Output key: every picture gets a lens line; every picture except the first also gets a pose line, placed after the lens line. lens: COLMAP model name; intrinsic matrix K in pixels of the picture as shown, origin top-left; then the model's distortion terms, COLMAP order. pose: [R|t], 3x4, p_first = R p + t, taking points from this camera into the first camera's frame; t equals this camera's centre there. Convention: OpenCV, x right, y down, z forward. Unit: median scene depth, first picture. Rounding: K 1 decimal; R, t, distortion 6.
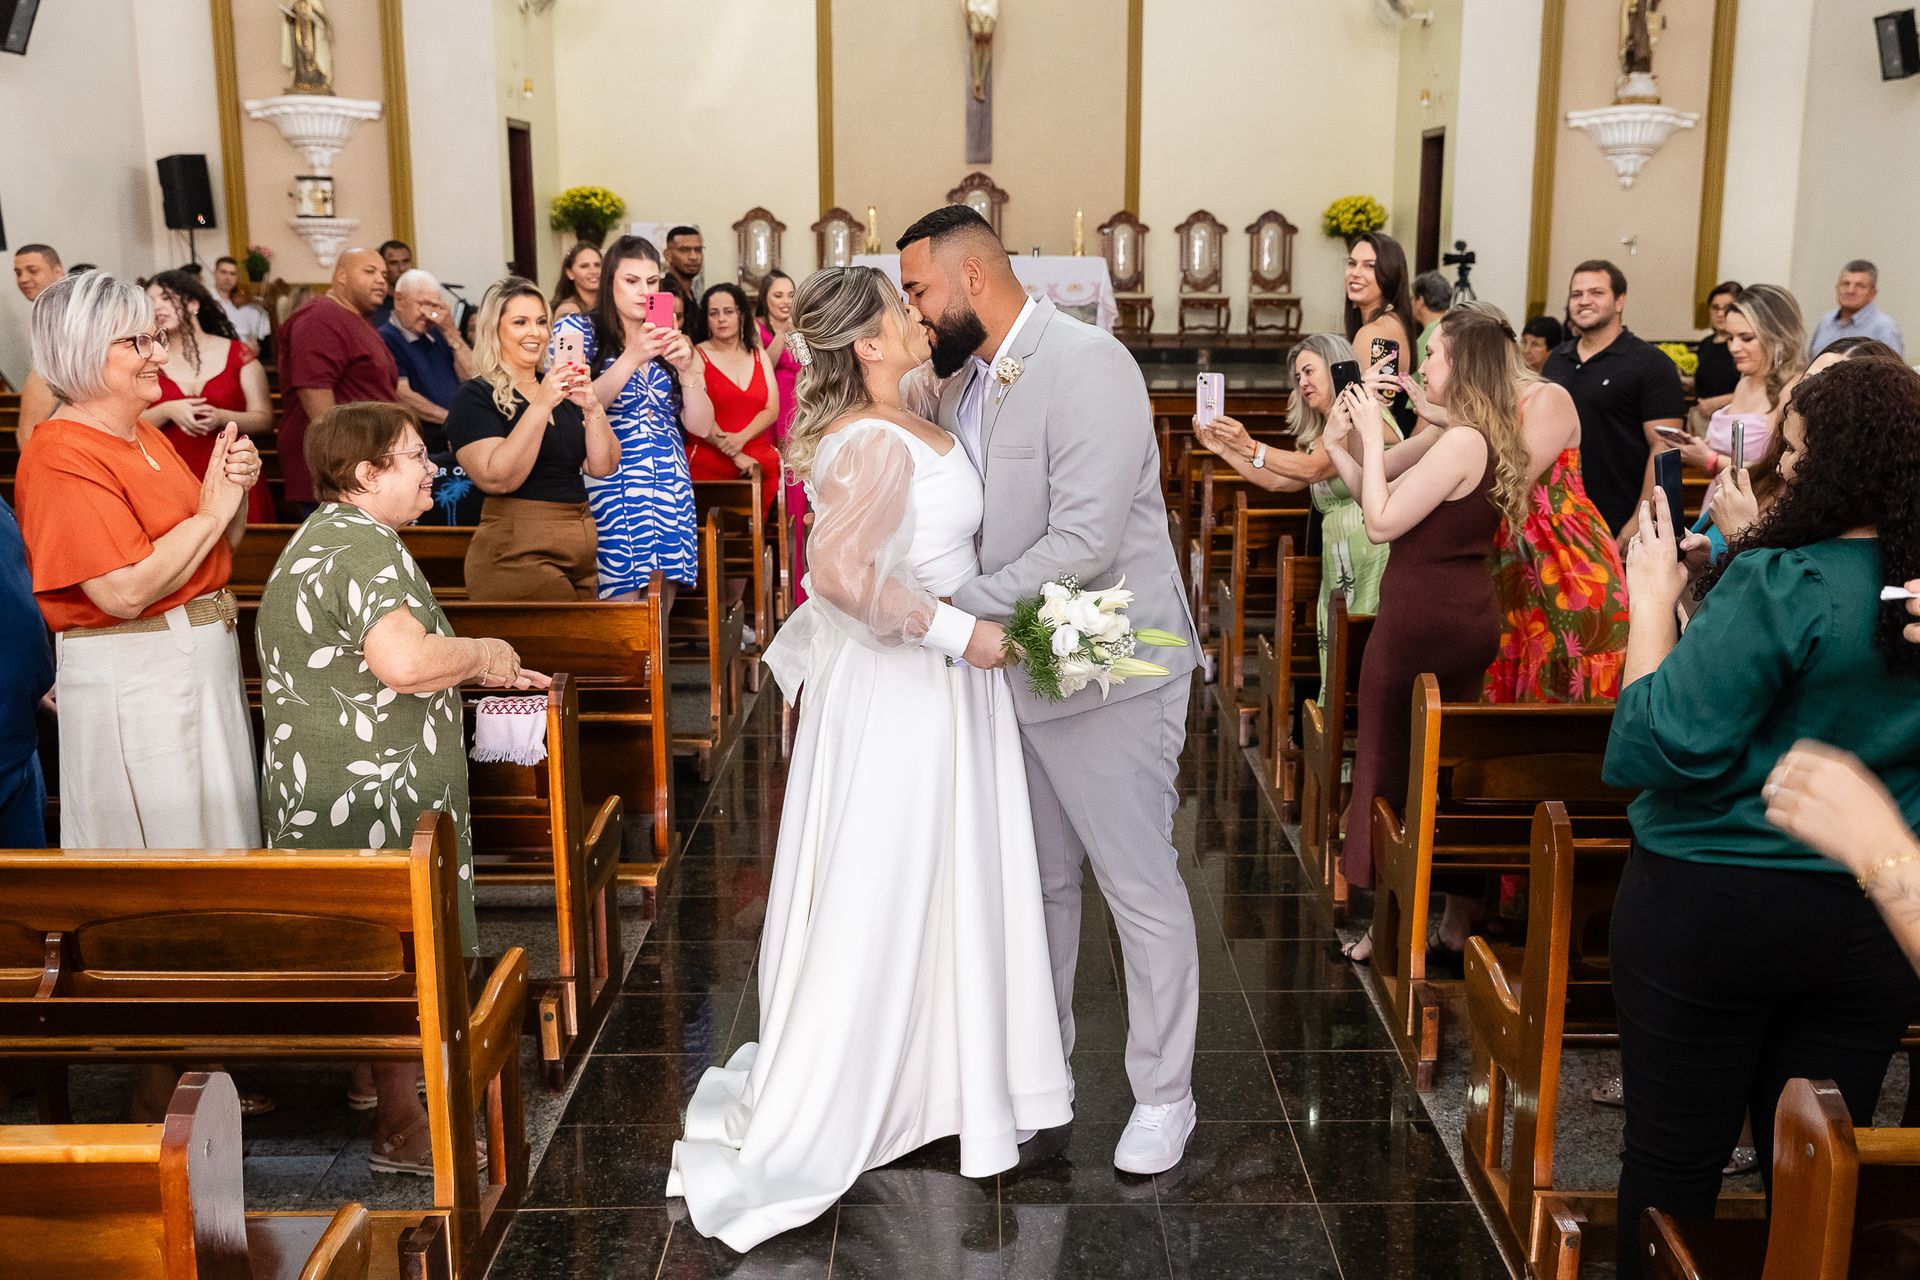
lens RADIAL K [[1971.5, 0, 1030.4], [0, 1971.5, 638.9], [0, 0, 1]] dist [0.004885, 0.000520]
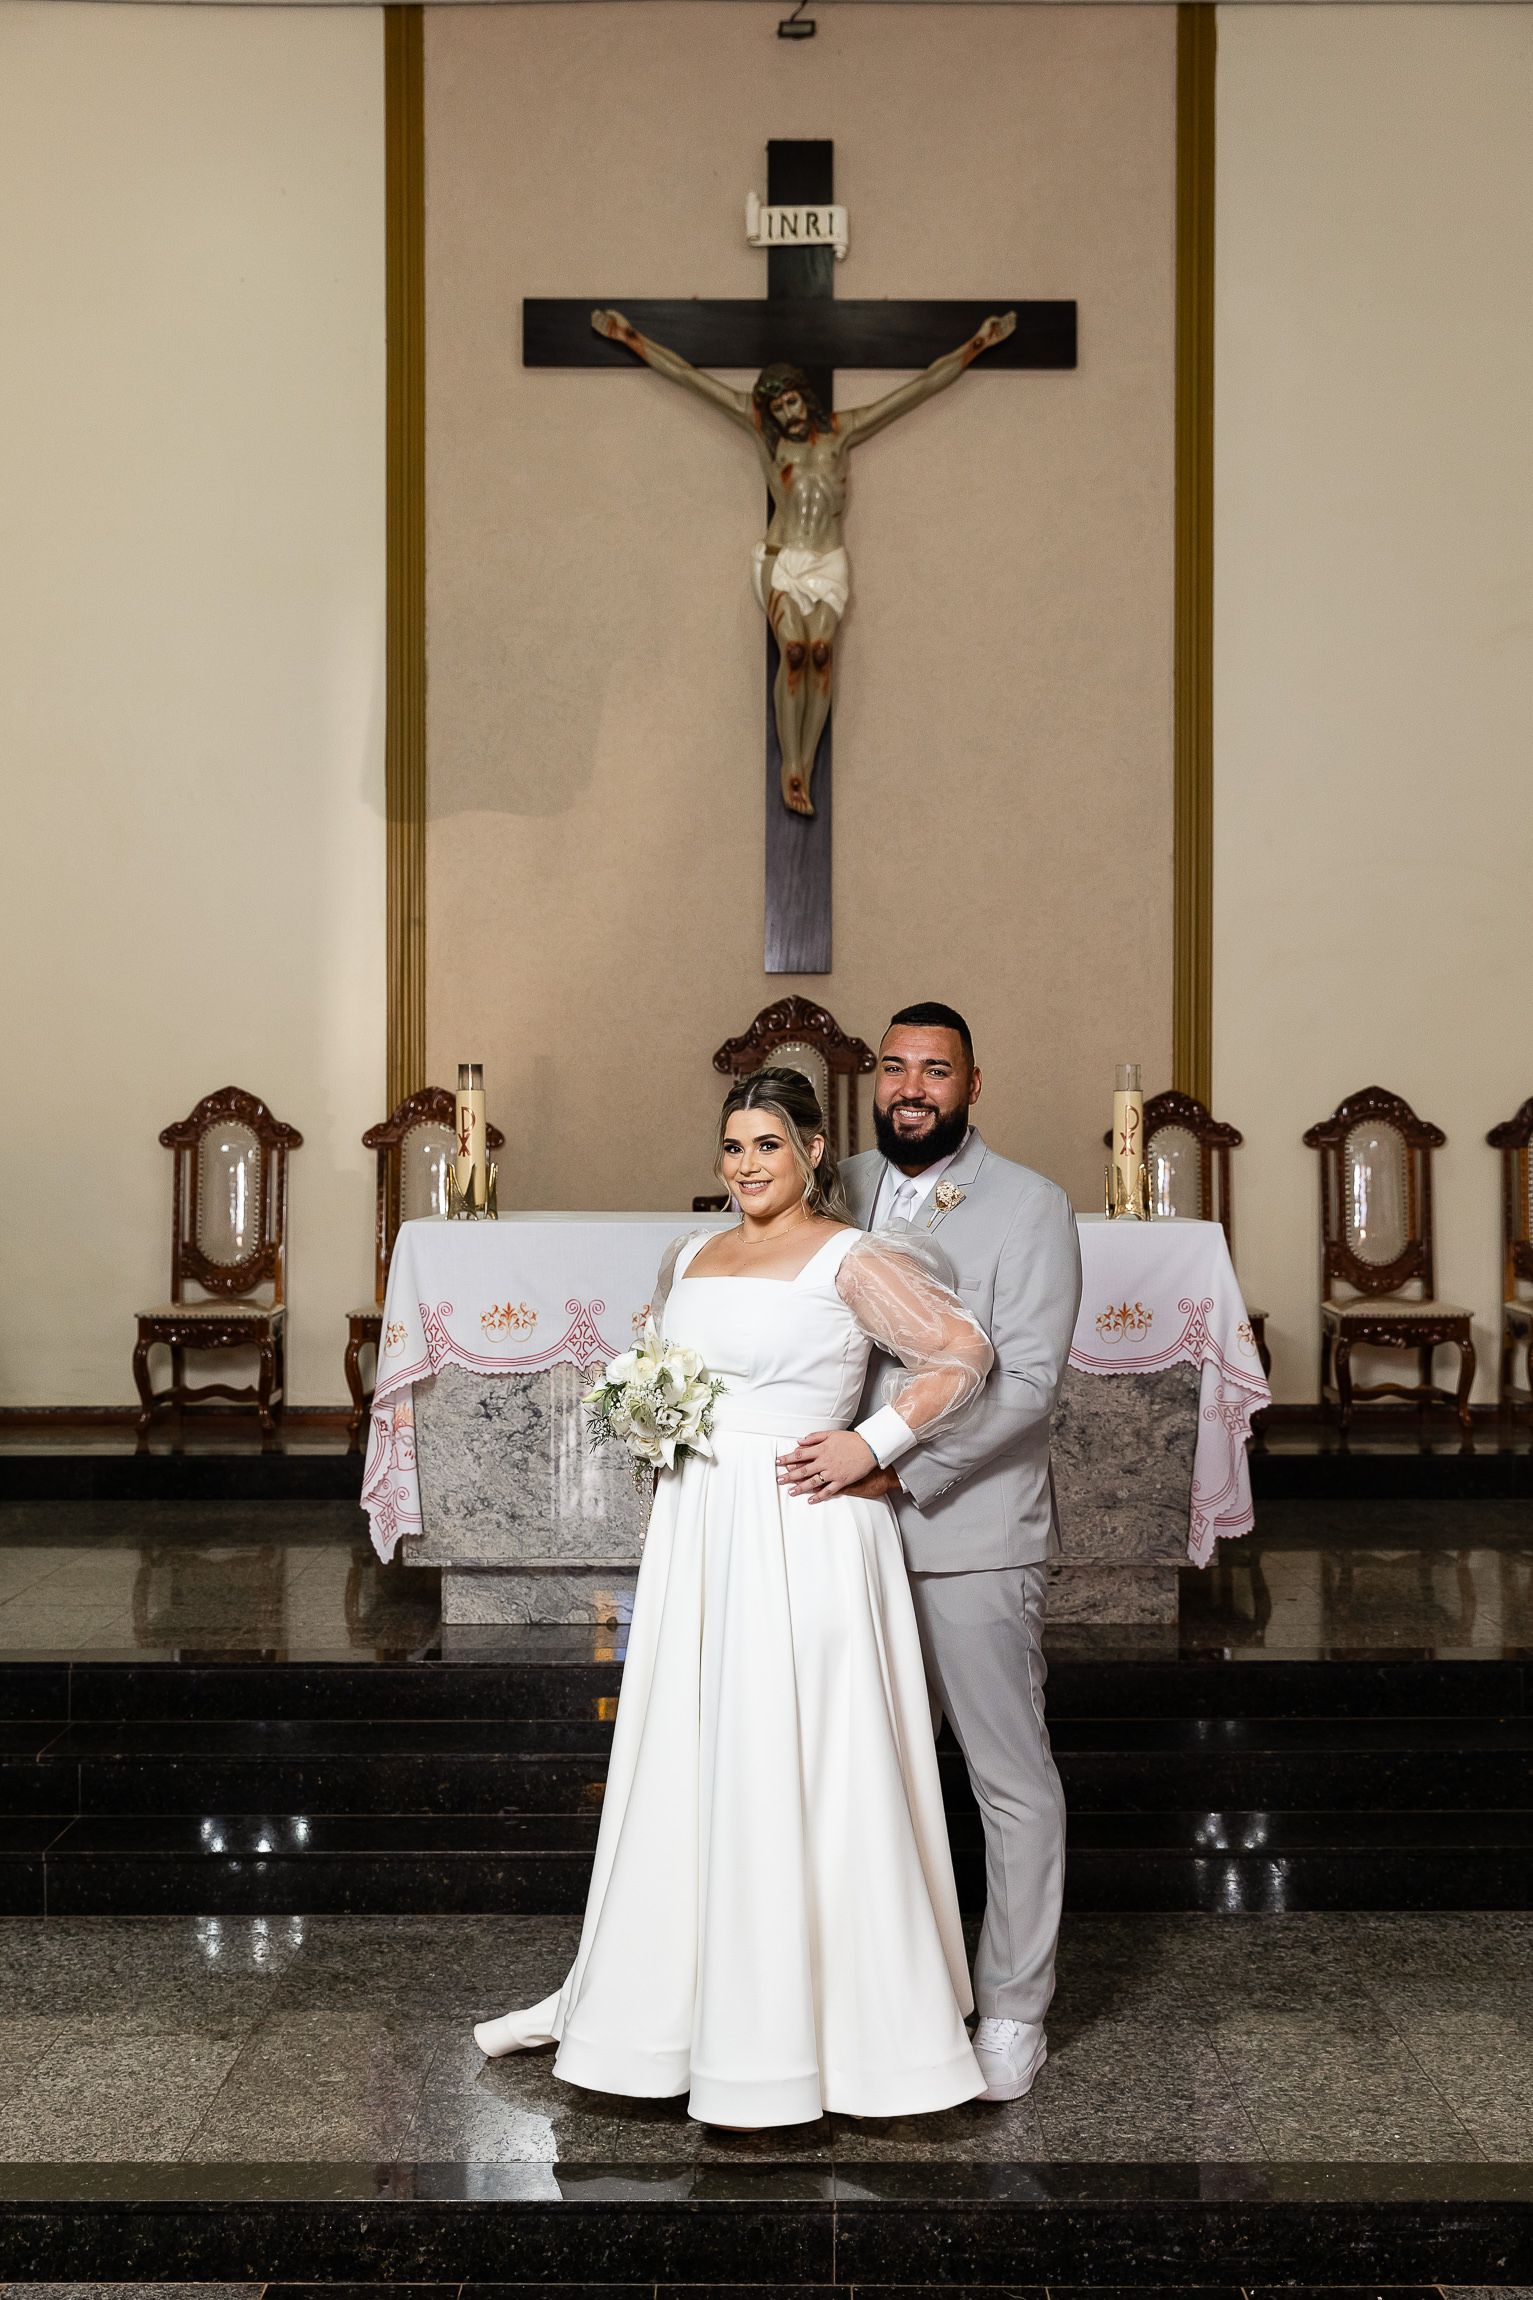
lens RADIAL K [[2592.4, 0, 766.5], [0, 2592.4, 1150.0], [0, 0, 1]] dist [0.010719, 0.005310]
pose [[0.999629, -0.005823, -0.026603, -0.018742], [0.000242, 0.978727, -0.205166, -0.101897], [0.027232, 0.205084, 0.978365, 0.504266]]
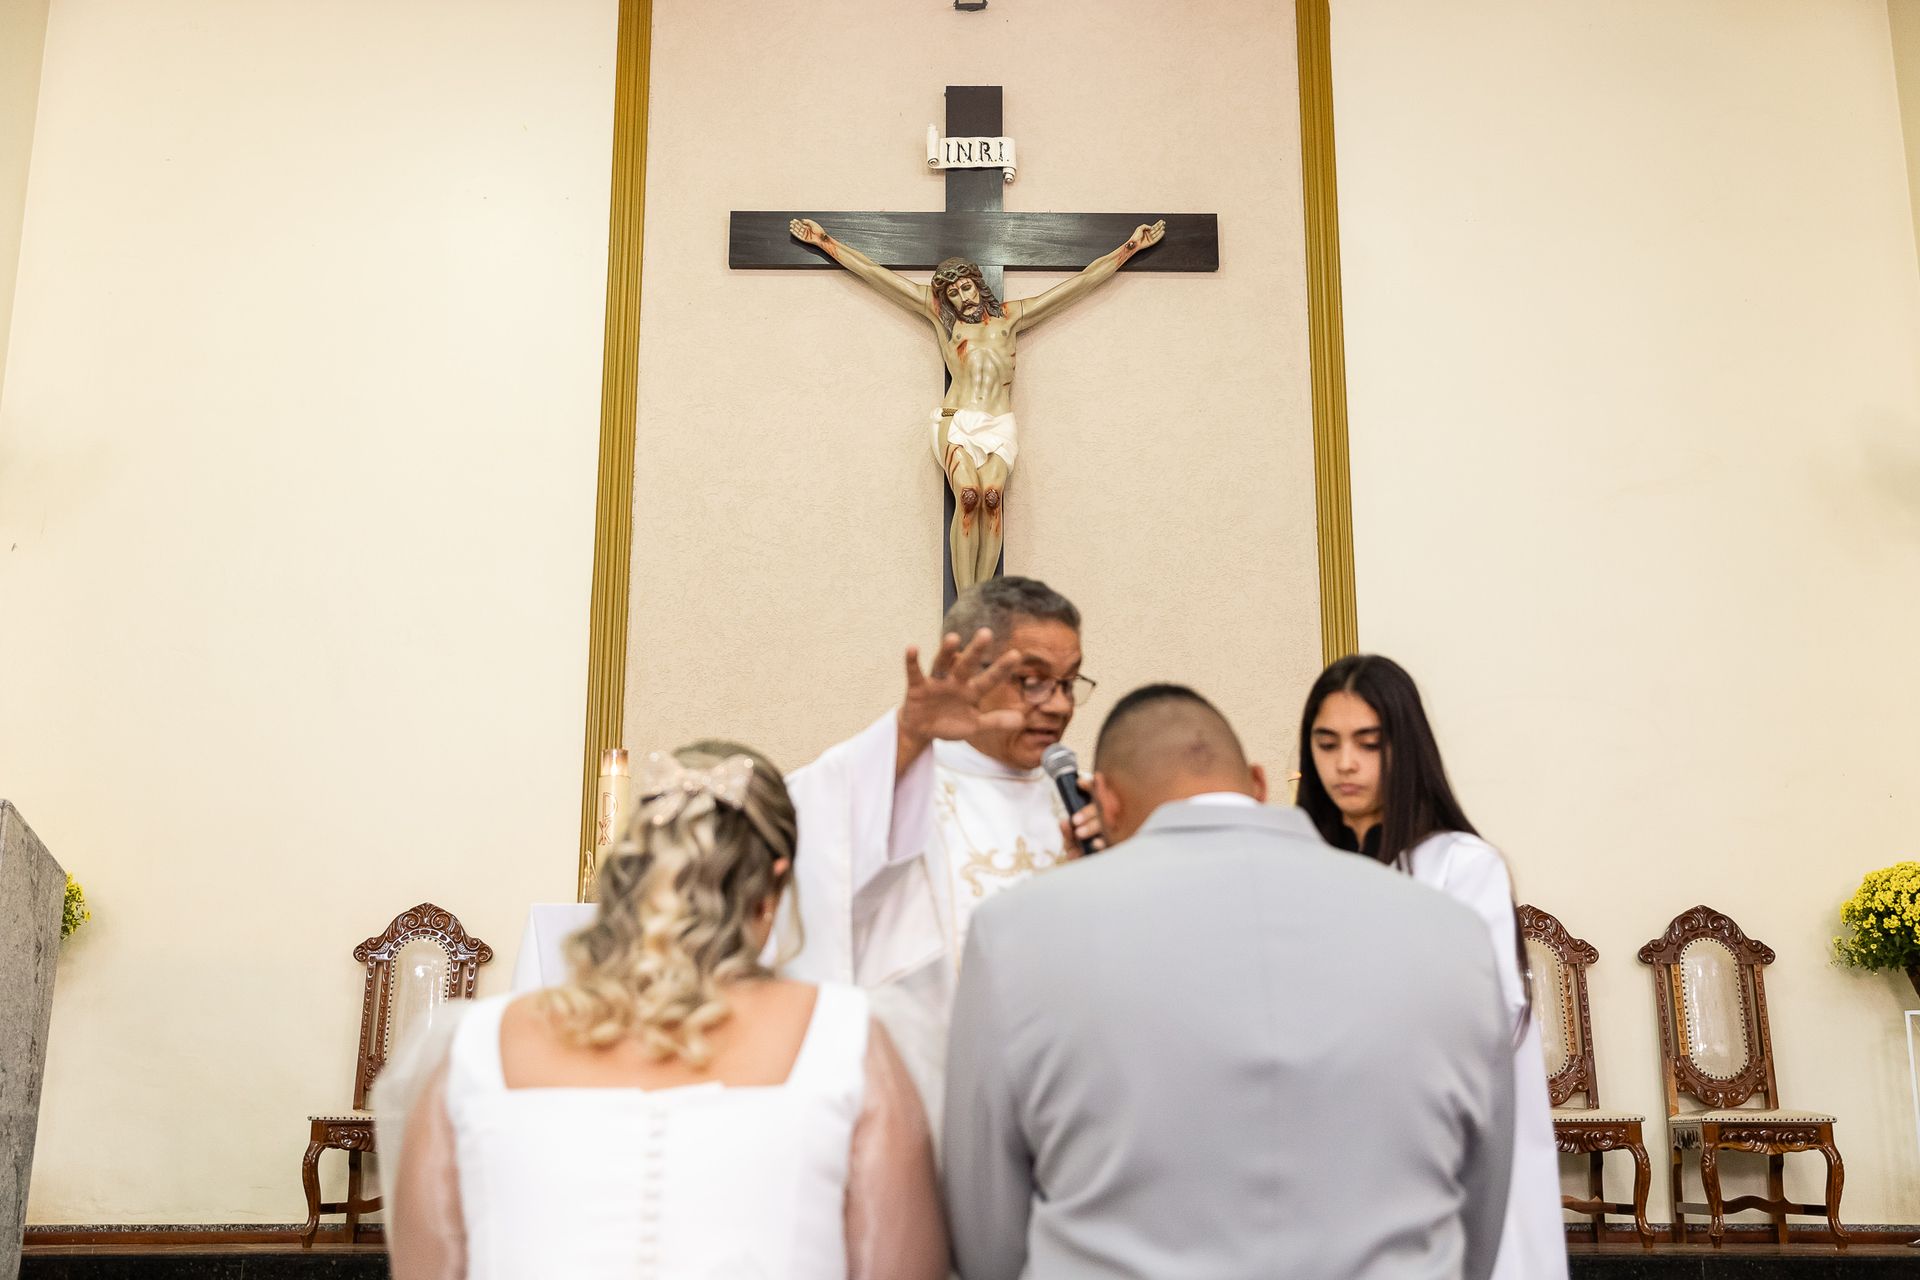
lens RADIAL K [[2060.5, 0, 970.8], [0, 2060.5, 641.0], [0, 0, 1]] dist [0.007484, -0.006133]
pose [[0.999610, -0.012362, -0.025056, -0.015179], [-0.000069, 0.895702, -0.444655, -0.079509], [0.027940, 0.444484, 0.895351, 0.599046]]
